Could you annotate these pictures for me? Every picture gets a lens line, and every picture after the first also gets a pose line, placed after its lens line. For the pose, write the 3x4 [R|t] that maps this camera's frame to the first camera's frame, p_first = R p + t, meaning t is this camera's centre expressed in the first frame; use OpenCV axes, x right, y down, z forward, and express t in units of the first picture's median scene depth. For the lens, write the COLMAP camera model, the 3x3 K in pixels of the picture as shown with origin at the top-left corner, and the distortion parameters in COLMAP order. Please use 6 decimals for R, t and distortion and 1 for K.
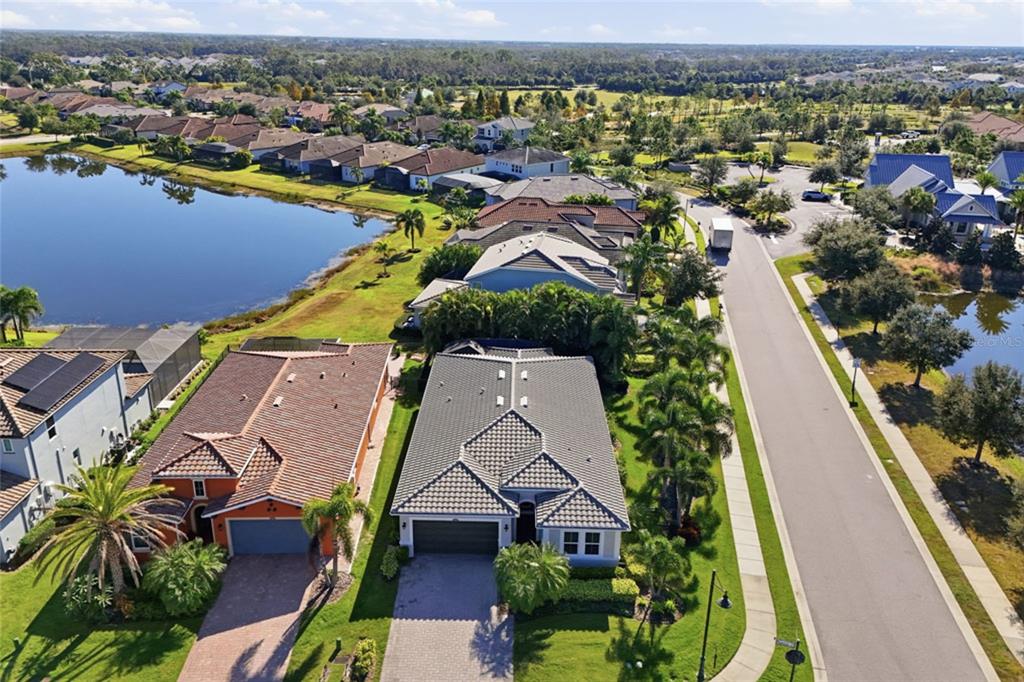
lens RADIAL K [[749.6, 0, 511.9], [0, 749.6, 309.1], [0, 0, 1]] dist [0.065435, -0.004276]
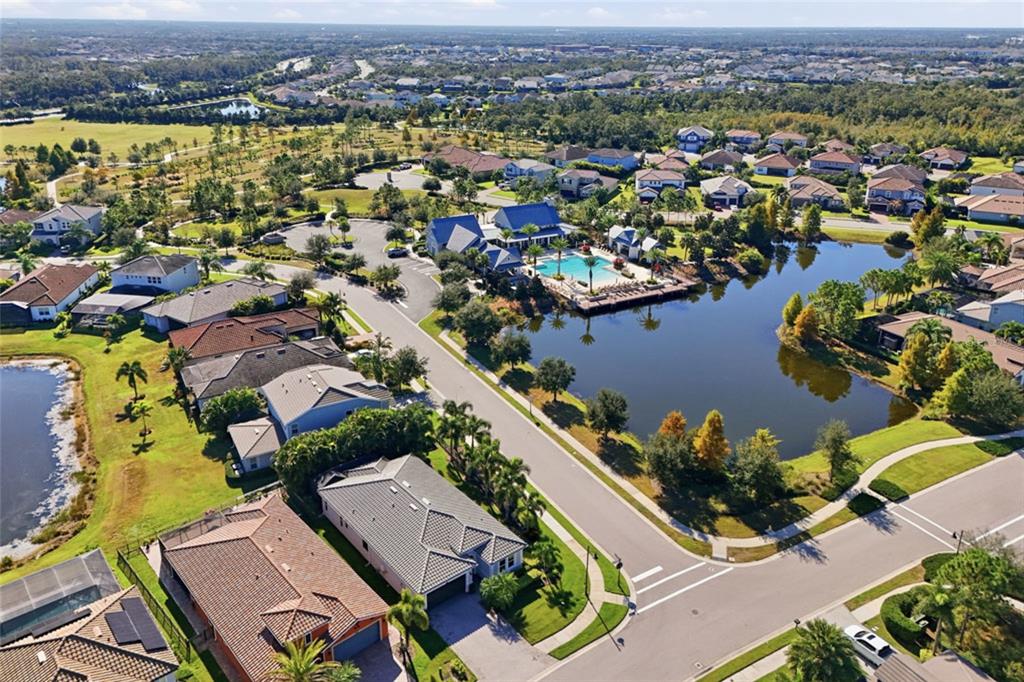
lens RADIAL K [[749.6, 0, 511.9], [0, 749.6, 309.1], [0, 0, 1]] dist [0.065435, -0.004276]
pose [[0.765757, -0.237039, 0.597853, -0.596730], [0.218298, 0.970210, 0.105067, -0.343009], [-0.604948, 0.050054, 0.794690, -0.372876]]
